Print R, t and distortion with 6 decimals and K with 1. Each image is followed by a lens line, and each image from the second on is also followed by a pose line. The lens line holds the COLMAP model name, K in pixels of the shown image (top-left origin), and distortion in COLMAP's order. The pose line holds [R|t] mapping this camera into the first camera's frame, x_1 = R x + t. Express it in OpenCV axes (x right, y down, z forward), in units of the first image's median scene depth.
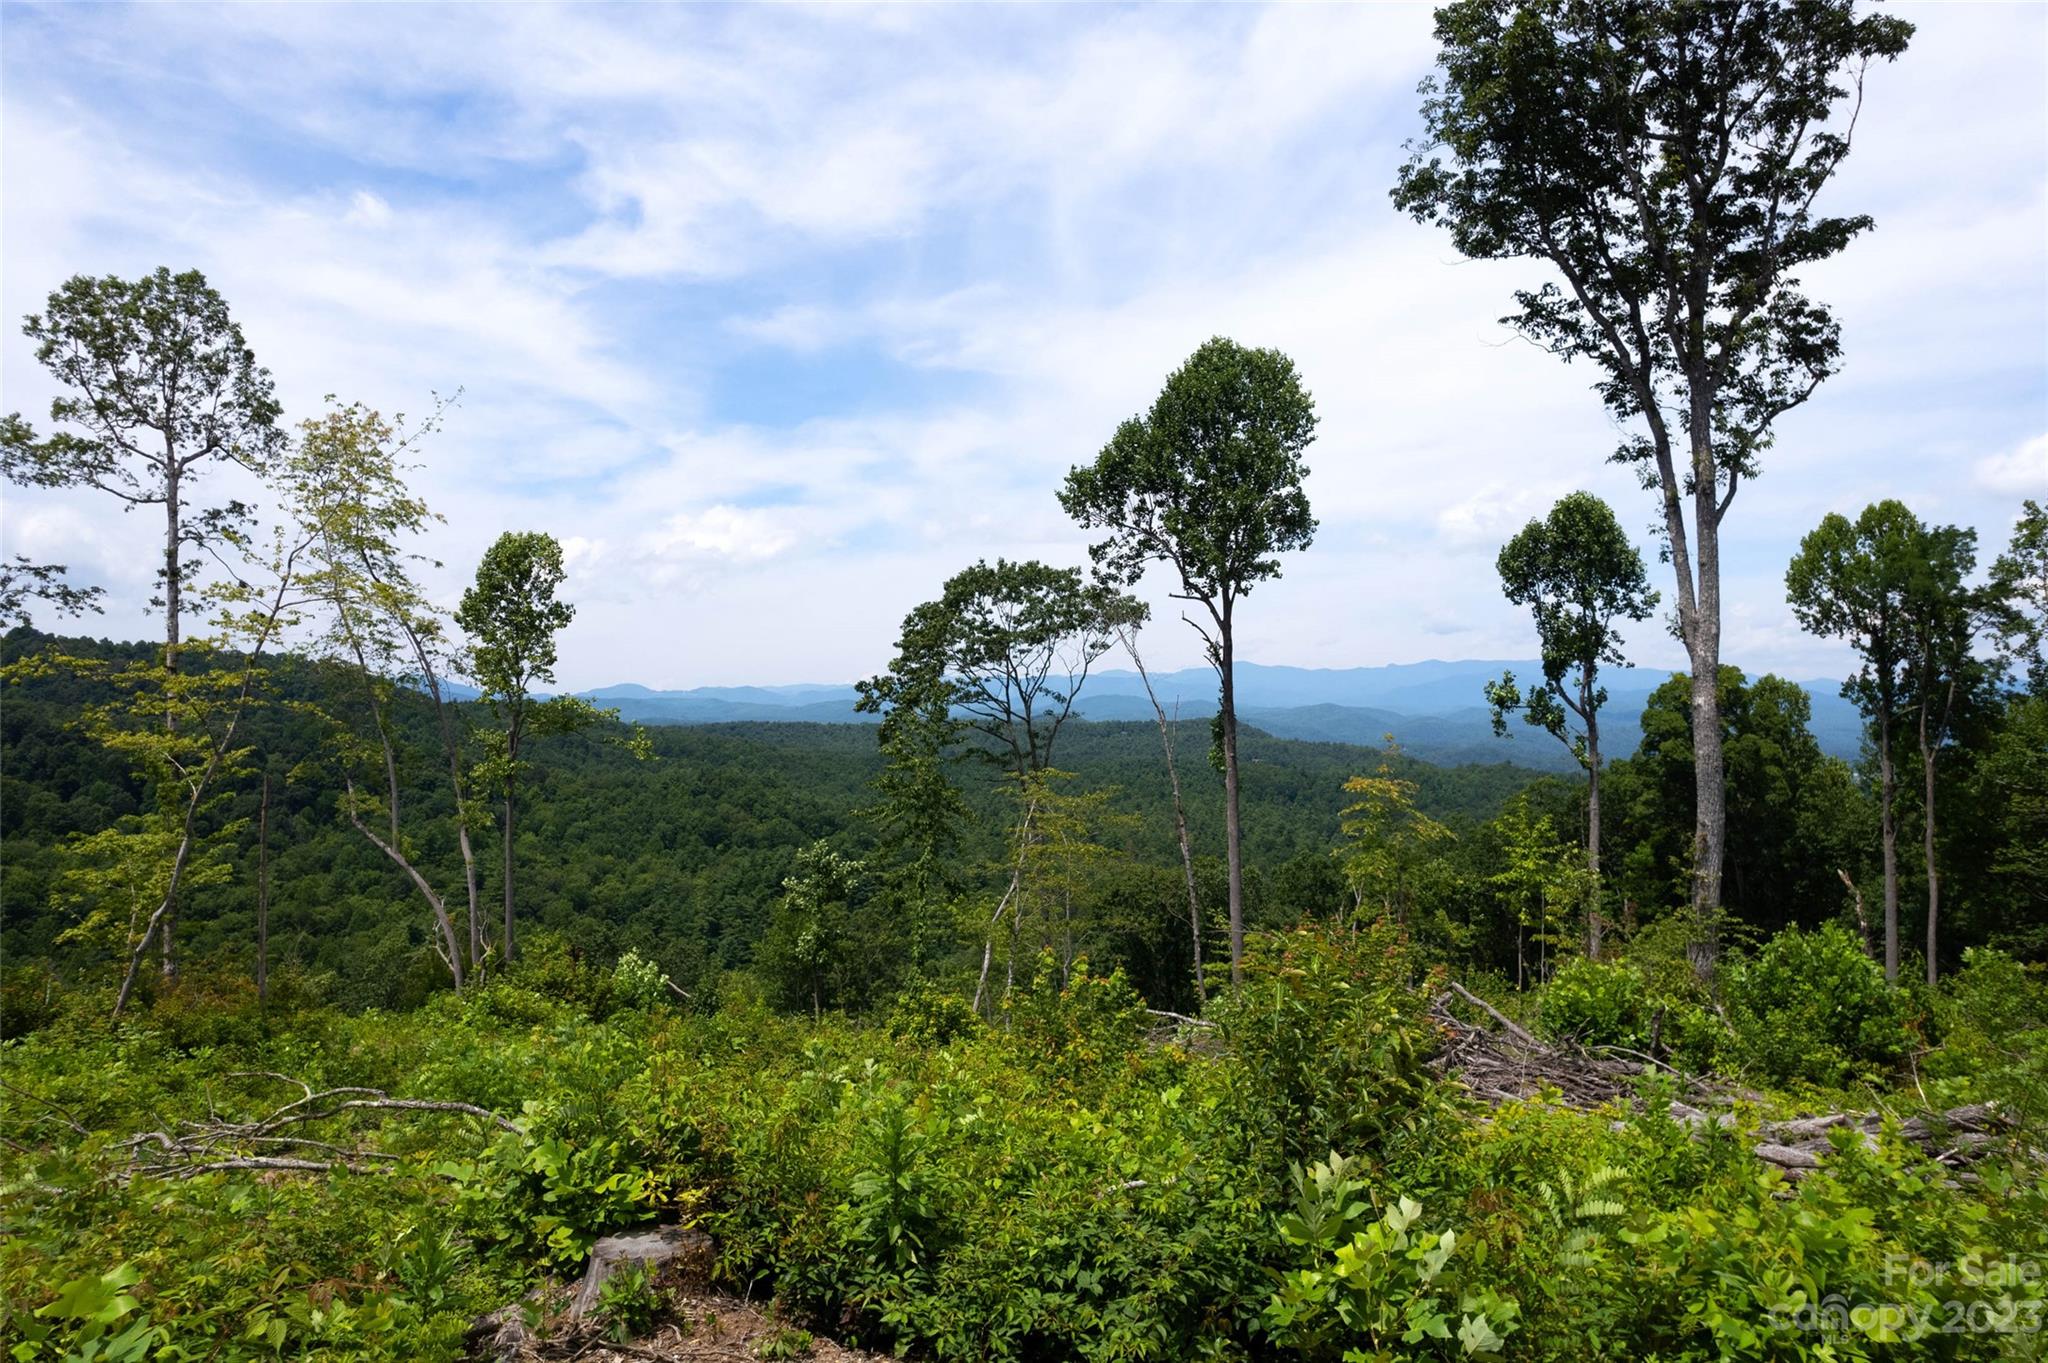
lens RADIAL K [[1290.3, 0, 1035.4], [0, 1290.3, 678.4], [0, 0, 1]] dist [-0.073823, 0.070907]
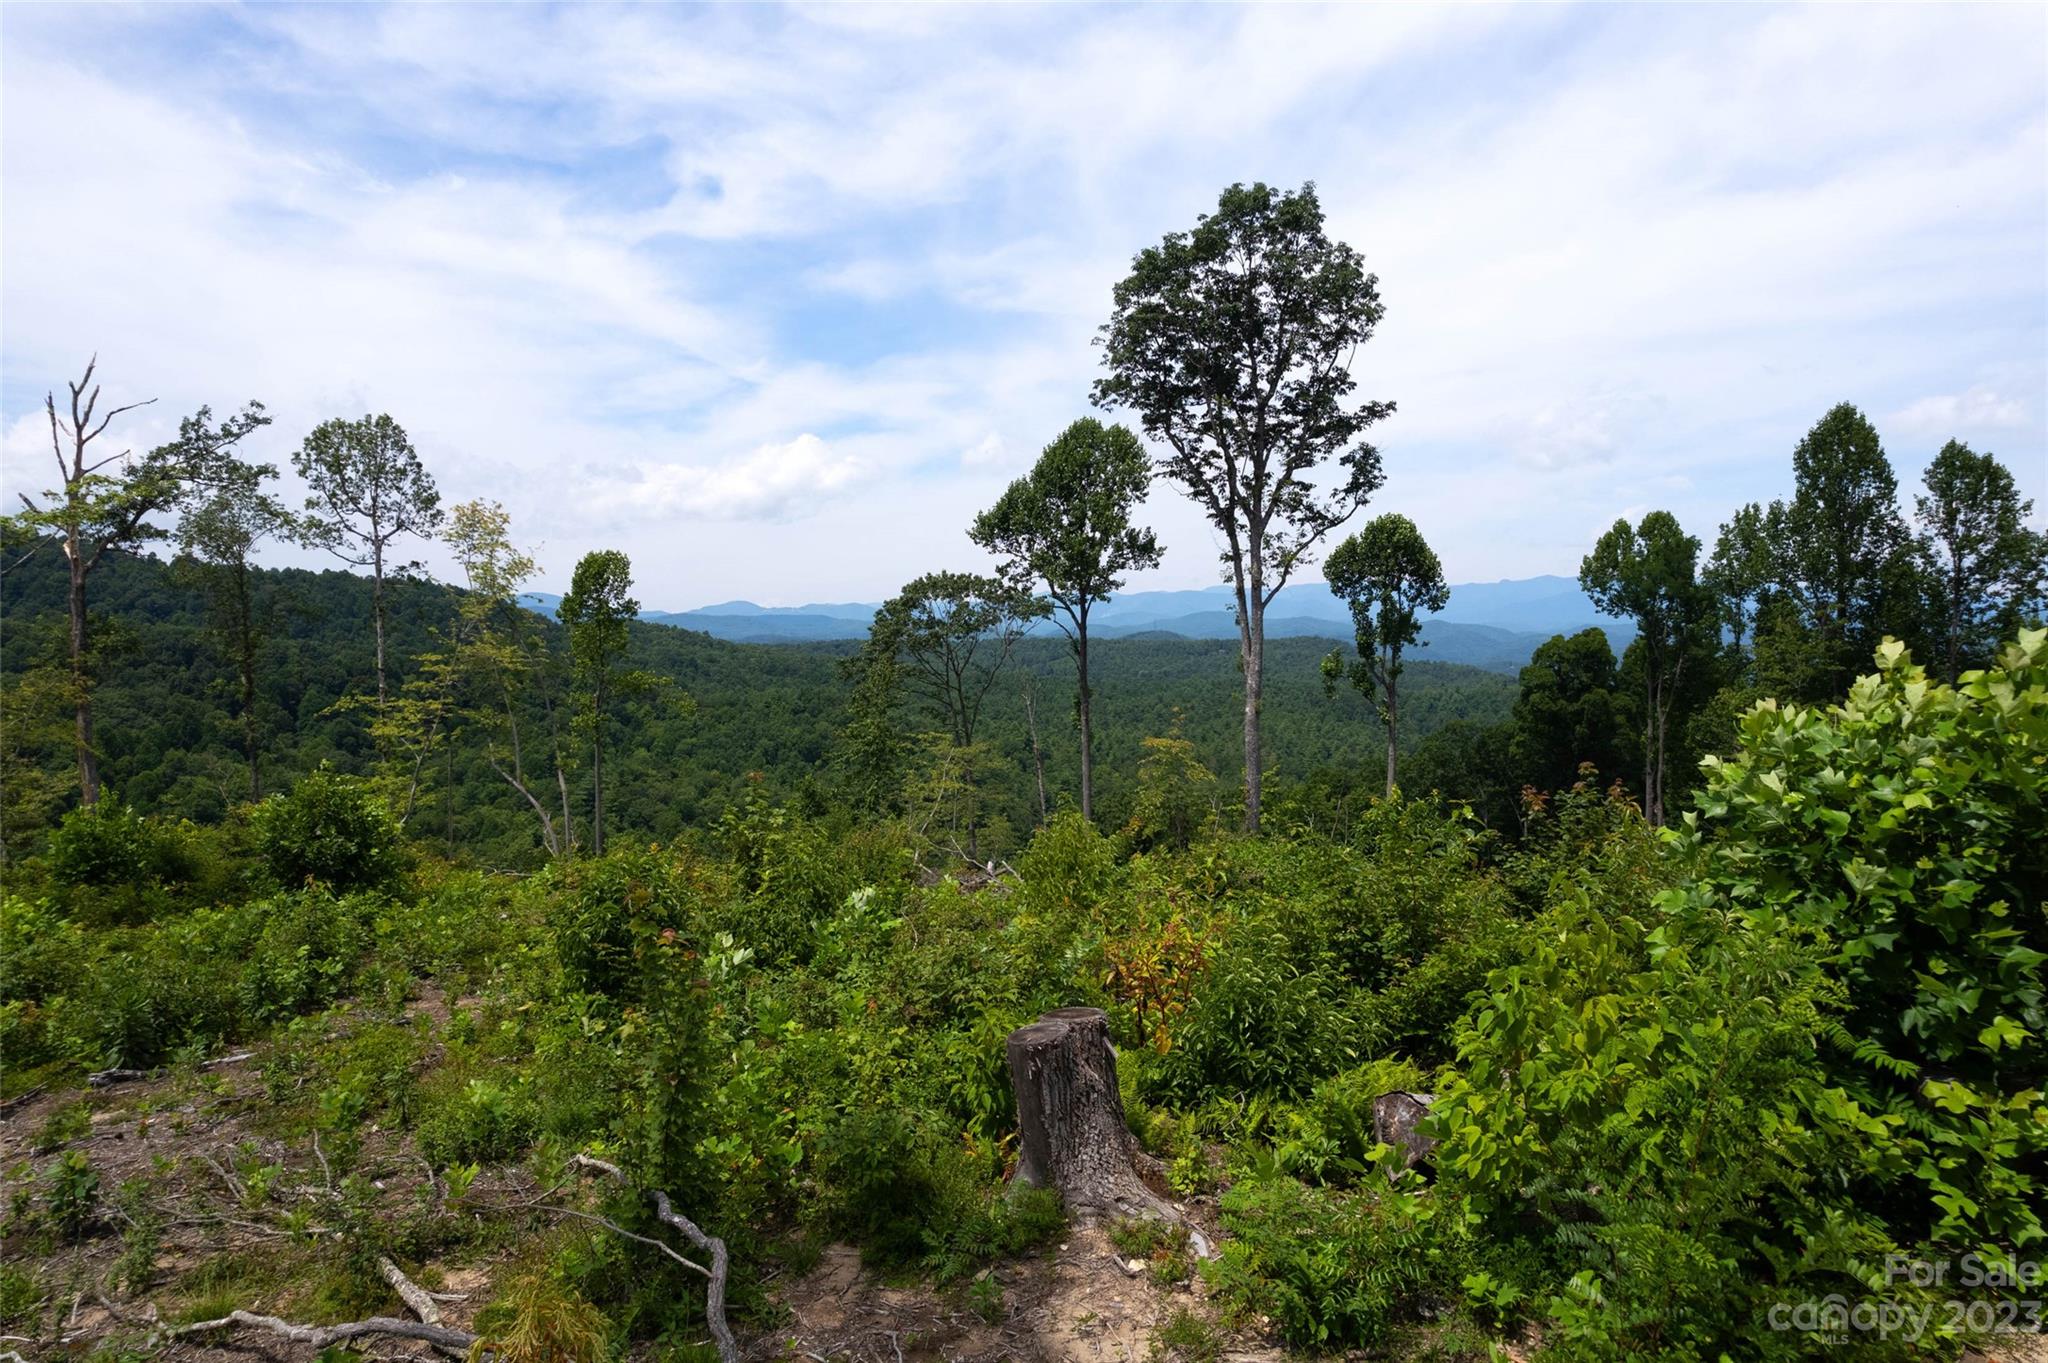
lens RADIAL K [[1288.8, 0, 1030.1], [0, 1288.8, 693.4], [0, 0, 1]] dist [-0.001550, -0.090270]
pose [[0.996301, 0.003760, -0.085849, 0.182492], [0.002872, 0.997028, 0.076991, -0.066802], [0.085884, -0.076953, 0.993329, -0.361666]]
